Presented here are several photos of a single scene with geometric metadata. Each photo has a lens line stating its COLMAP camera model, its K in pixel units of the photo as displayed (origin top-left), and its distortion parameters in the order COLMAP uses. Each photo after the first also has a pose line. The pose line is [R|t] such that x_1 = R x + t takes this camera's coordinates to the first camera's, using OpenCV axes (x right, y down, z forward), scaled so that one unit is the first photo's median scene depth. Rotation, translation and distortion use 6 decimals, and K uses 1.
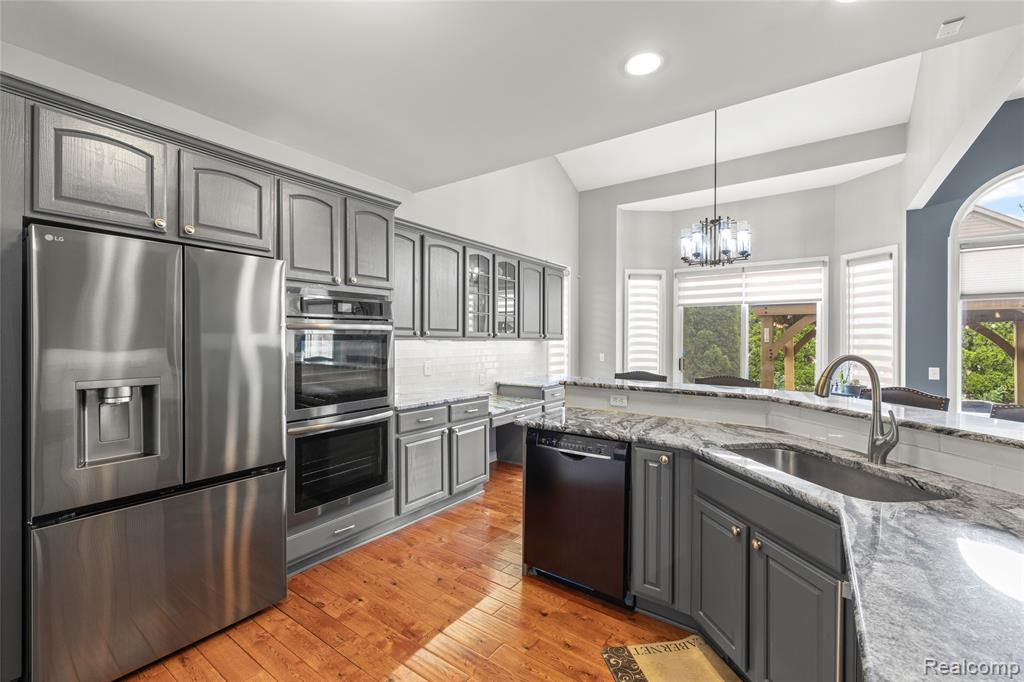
lens RADIAL K [[432.9, 0, 507.6], [0, 432.9, 343.8], [0, 0, 1]] dist [0.000094, 0.000185]
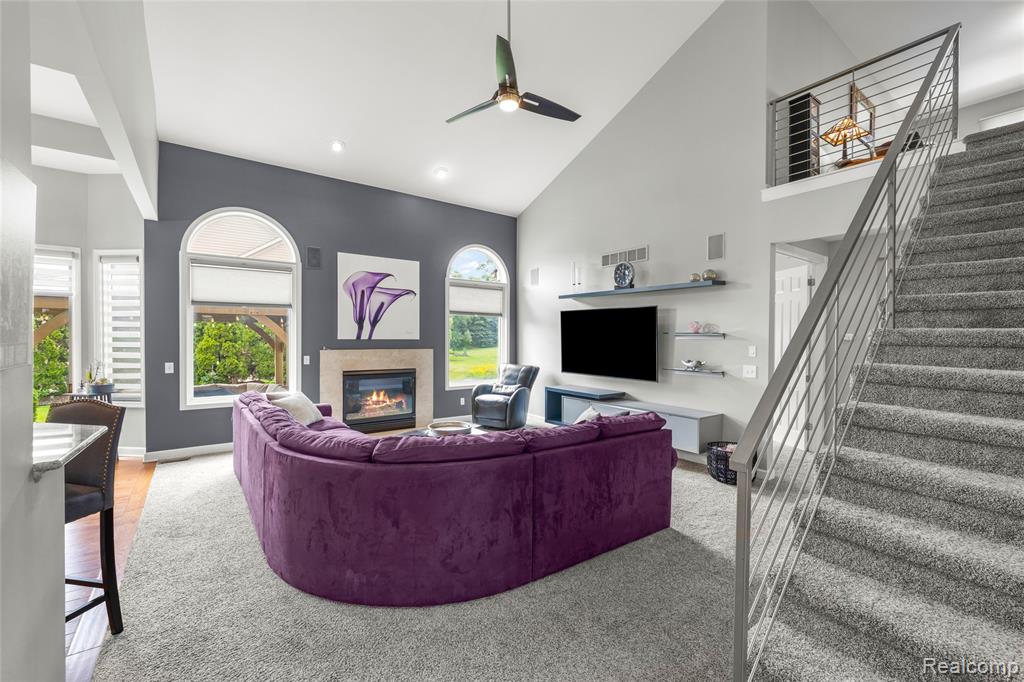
lens RADIAL K [[432.9, 0, 506.9], [0, 432.9, 340.8], [0, 0, 1]] dist [0.000094, 0.000185]
pose [[0.317266, -0.010575, 0.948277, 0.168157], [0.001282, 0.999942, 0.010722, -0.013093], [-0.948336, -0.002186, 0.317261, -0.190521]]
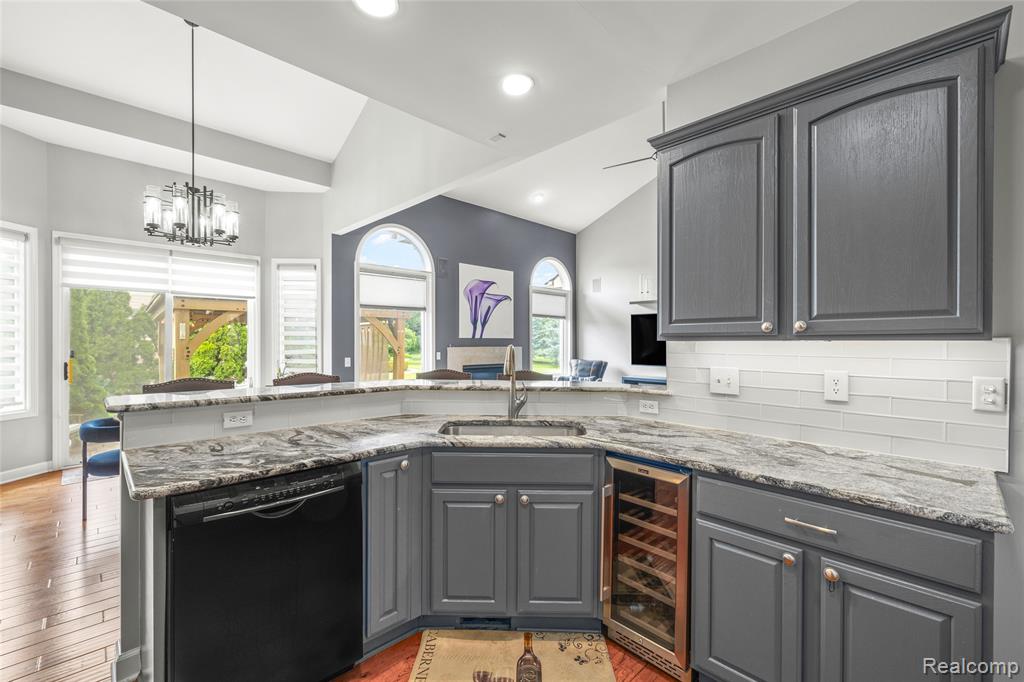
lens RADIAL K [[432.9, 0, 508.6], [0, 432.9, 339.6], [0, 0, 1]] dist [0.000094, 0.000185]
pose [[0.183991, -0.000924, 0.982927, -0.202888], [0.006313, 0.999980, -0.000242, 0.002302], [-0.982908, 0.006250, 0.183994, 0.251110]]
